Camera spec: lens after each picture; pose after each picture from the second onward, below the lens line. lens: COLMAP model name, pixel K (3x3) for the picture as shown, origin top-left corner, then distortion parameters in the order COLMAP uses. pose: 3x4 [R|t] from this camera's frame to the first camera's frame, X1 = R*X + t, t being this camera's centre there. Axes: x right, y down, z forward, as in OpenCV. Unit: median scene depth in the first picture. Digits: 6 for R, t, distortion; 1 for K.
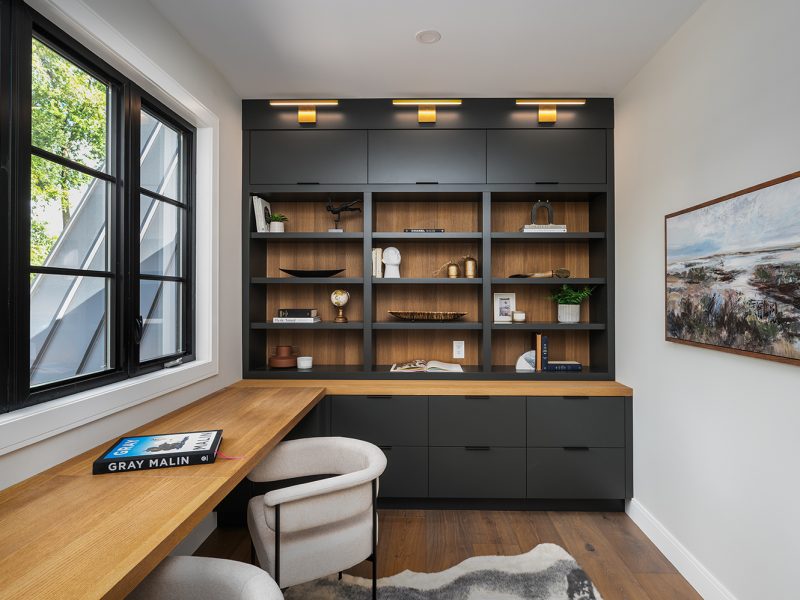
lens RADIAL K [[458.0, 0, 419.4], [0, 458.0, 289.9], [0, 0, 1]] dist [-0.004848, -0.001385]
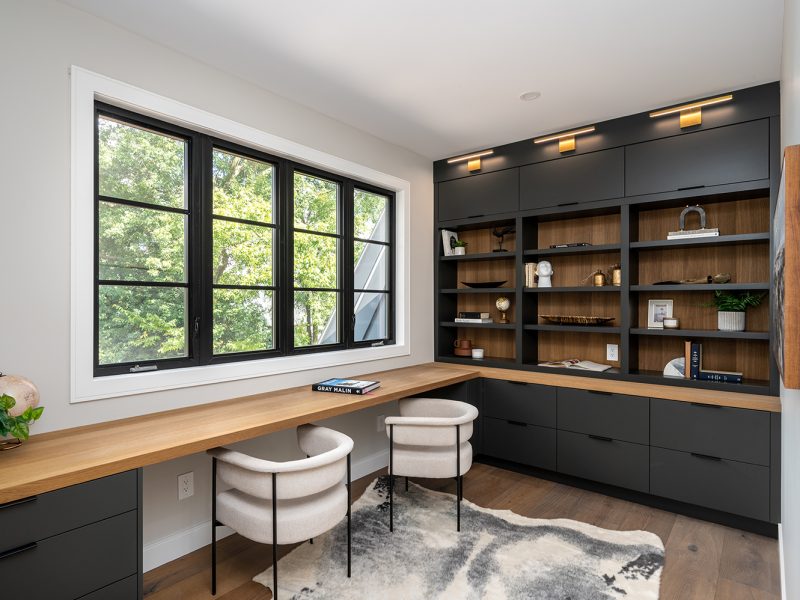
lens RADIAL K [[458.0, 0, 401.2], [0, 458.0, 301.8], [0, 0, 1]] dist [-0.004848, -0.001385]
pose [[0.787120, -0.000385, -0.616800, 0.389860], [0.008450, 0.999913, 0.010159, -0.003482], [0.616742, -0.013209, 0.787054, -0.160885]]
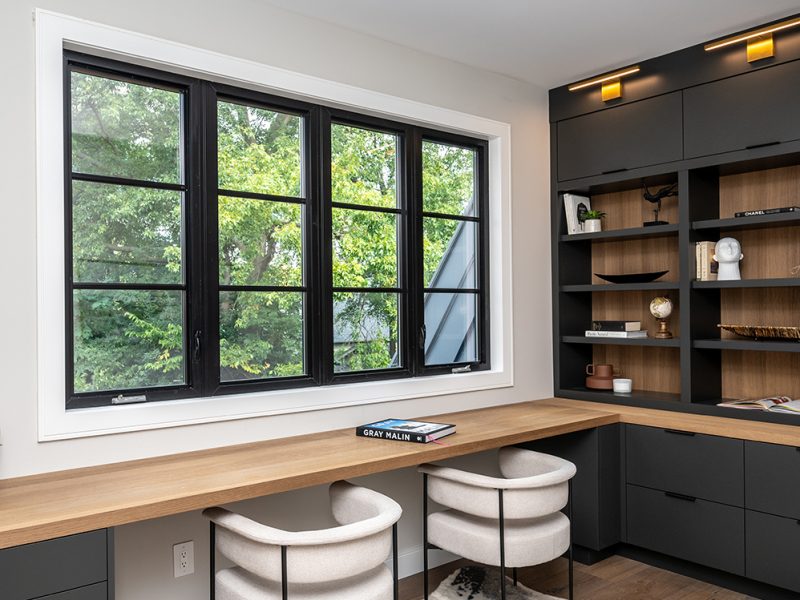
lens RADIAL K [[705.0, 0, 395.8], [0, 705.0, 302.5], [0, 0, 1]] dist [-0.003447, 0.000259]
pose [[0.645465, -0.010562, -0.763717, 0.473018], [0.021069, 0.999770, 0.003981, -0.005759], [0.763499, -0.018660, 0.645539, -0.140248]]
